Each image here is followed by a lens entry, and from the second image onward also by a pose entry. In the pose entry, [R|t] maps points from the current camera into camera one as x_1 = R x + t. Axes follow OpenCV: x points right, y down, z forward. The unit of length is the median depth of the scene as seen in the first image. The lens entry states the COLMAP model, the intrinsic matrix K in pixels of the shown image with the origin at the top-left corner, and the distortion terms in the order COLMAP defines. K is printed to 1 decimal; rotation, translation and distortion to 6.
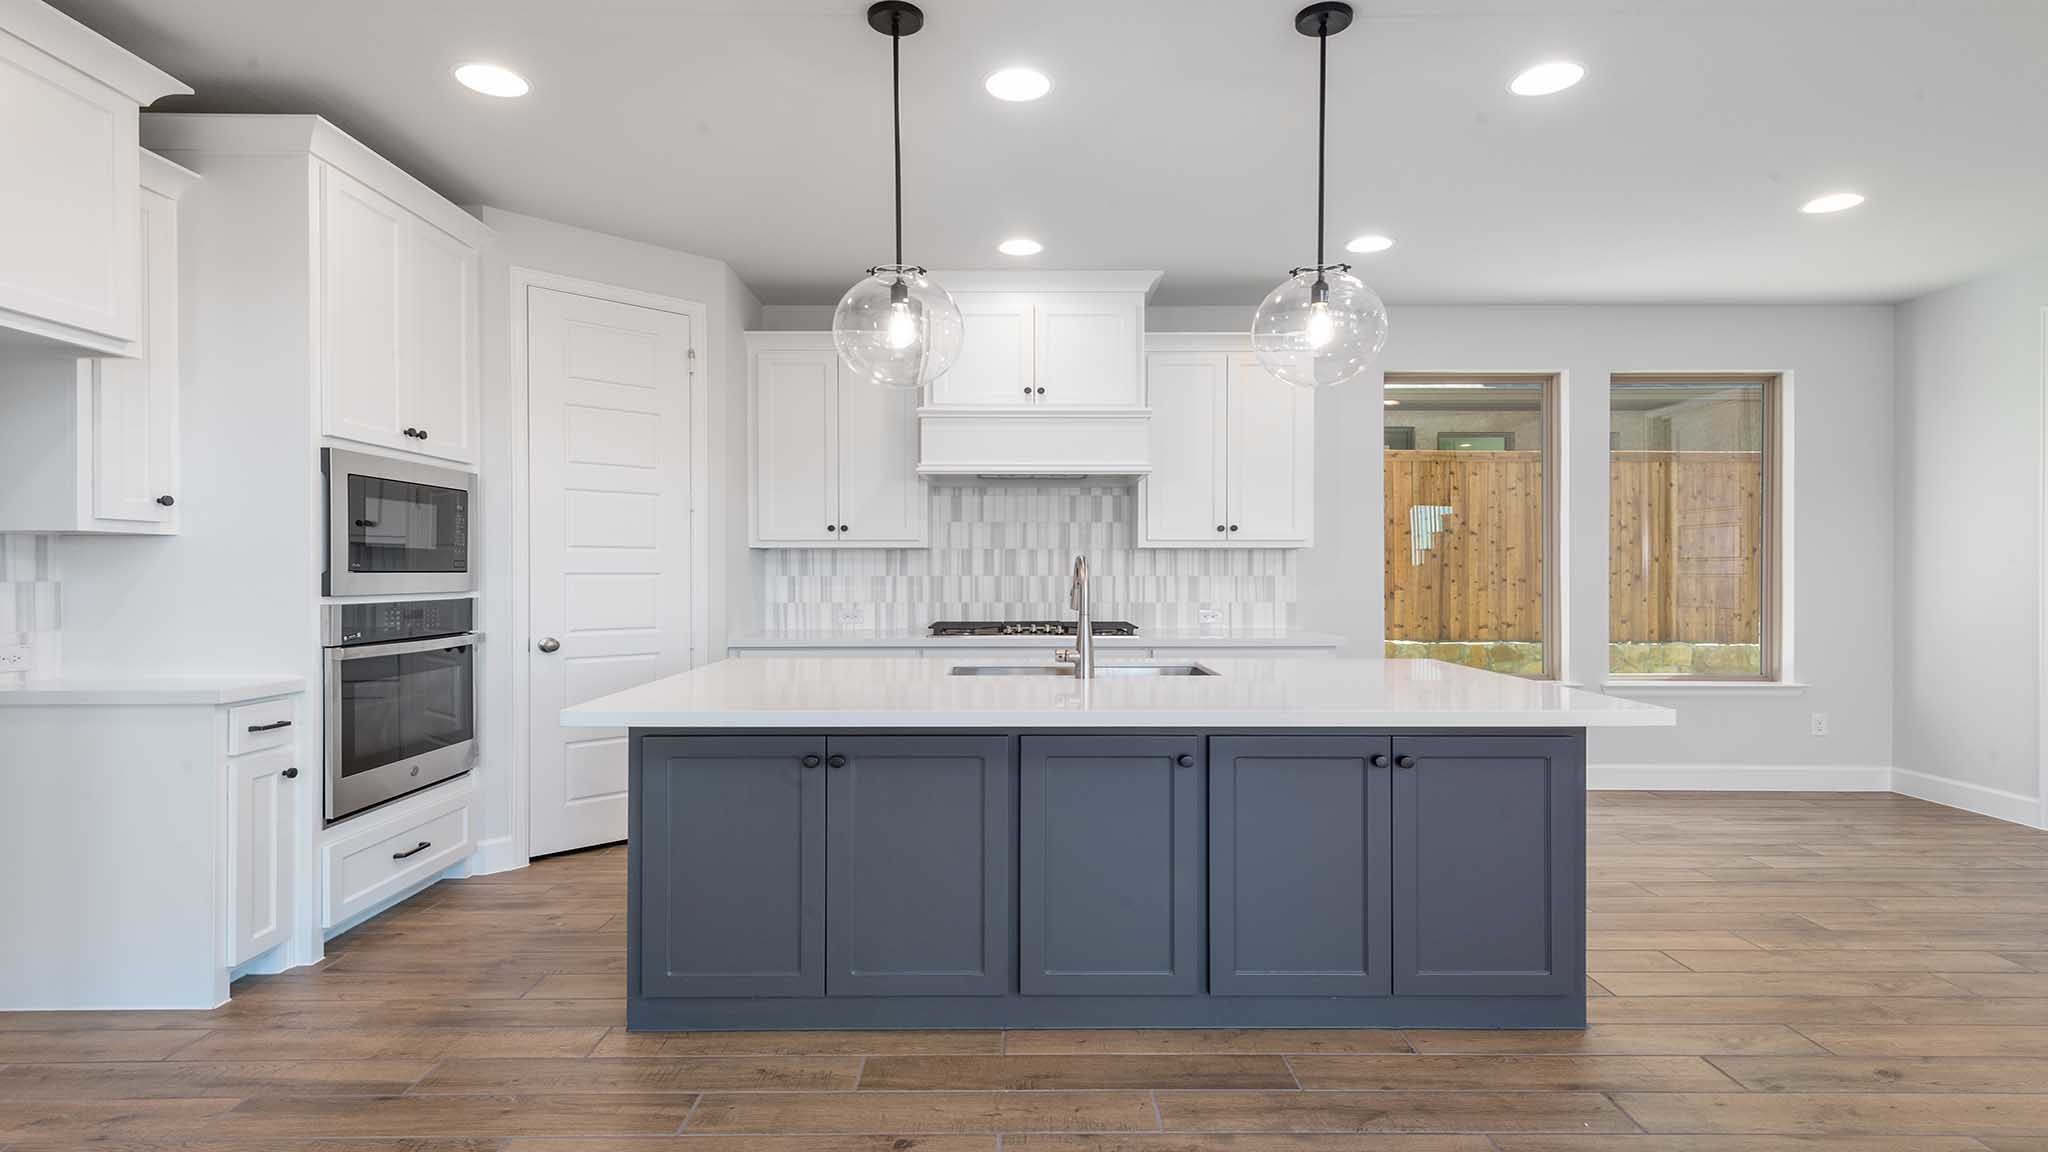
lens RADIAL K [[1018.0, 0, 1024.0], [0, 1018.0, 576.0], [0, 0, 1]] dist [0.001748, -0.000268]
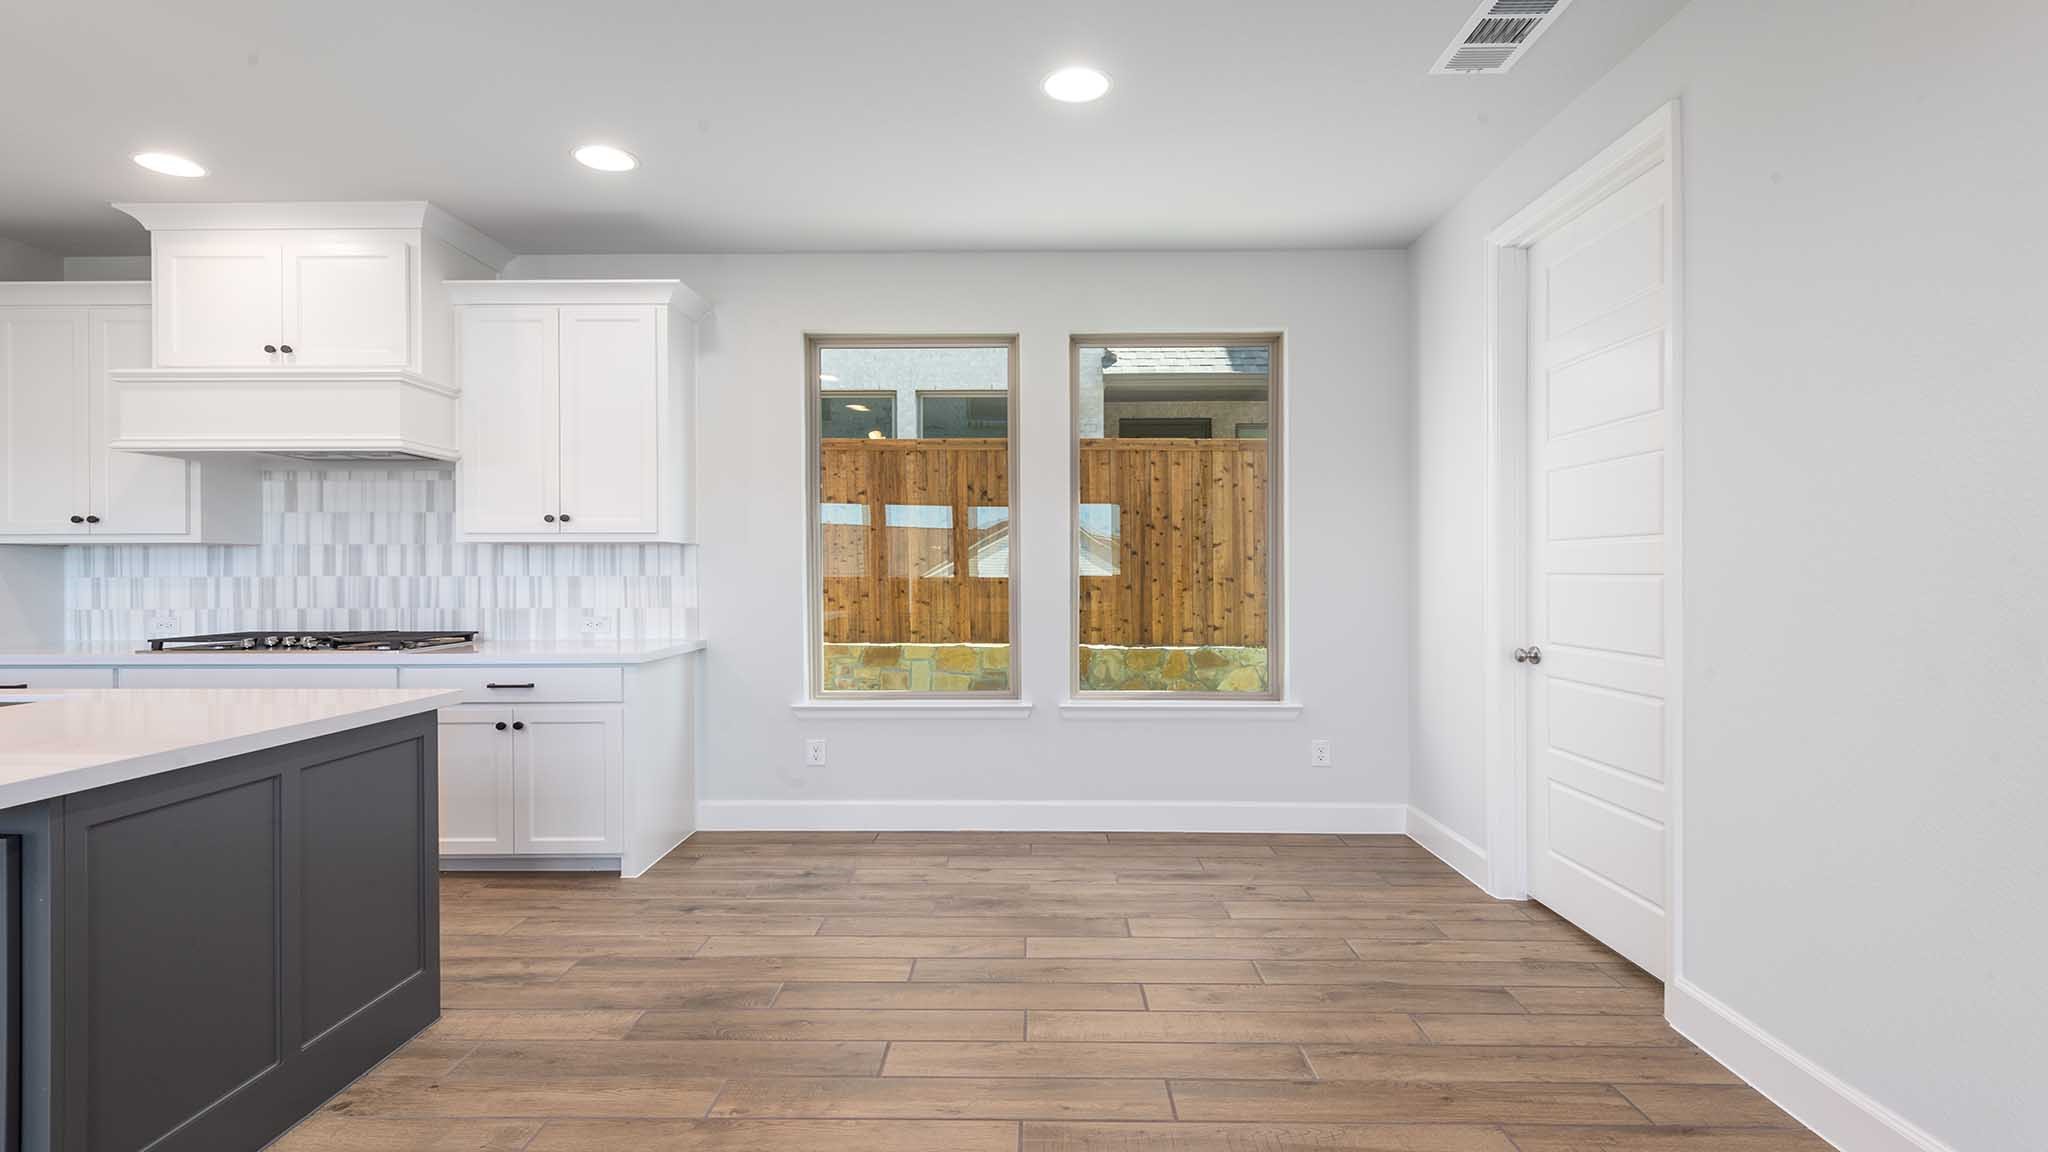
lens RADIAL K [[981.6, 0, 1024.0], [0, 981.6, 576.0], [0, 0, 1]] dist [0.029949, -0.000052]
pose [[0.999850, -0.001623, -0.017223, 0.551038], [0.001653, 0.999997, 0.001718, -0.001141], [0.017220, -0.001746, 0.999850, 0.189817]]
